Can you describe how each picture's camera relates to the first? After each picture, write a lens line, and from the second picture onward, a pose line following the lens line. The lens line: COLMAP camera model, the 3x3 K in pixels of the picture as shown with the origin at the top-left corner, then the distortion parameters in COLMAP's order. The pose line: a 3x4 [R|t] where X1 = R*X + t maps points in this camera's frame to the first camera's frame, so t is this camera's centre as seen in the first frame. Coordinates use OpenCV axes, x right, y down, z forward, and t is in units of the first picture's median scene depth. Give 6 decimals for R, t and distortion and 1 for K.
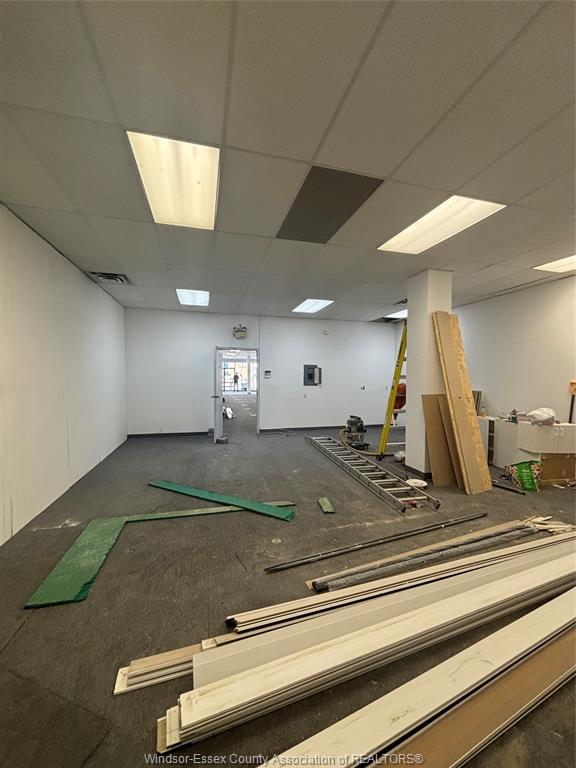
lens RADIAL K [[302.9, 0, 287.0], [0, 302.9, 387.4], [0, 0, 1]] dist [0.007475, 0.000302]
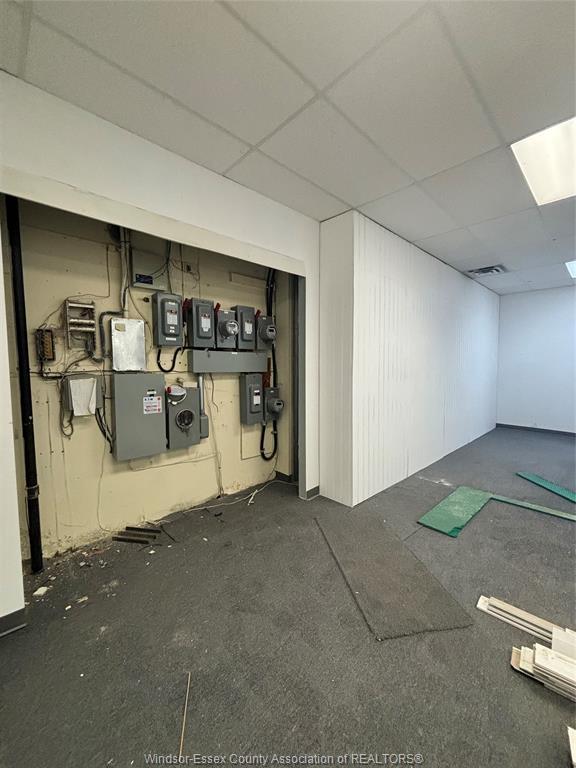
lens RADIAL K [[302.9, 0, 287.0], [0, 302.9, 387.4], [0, 0, 1]] dist [0.007475, 0.000302]
pose [[0.460192, 0.051810, -0.886306, 0.091024], [-0.013790, 0.998592, 0.051214, -0.003370], [0.887712, -0.011346, 0.460259, -0.167742]]
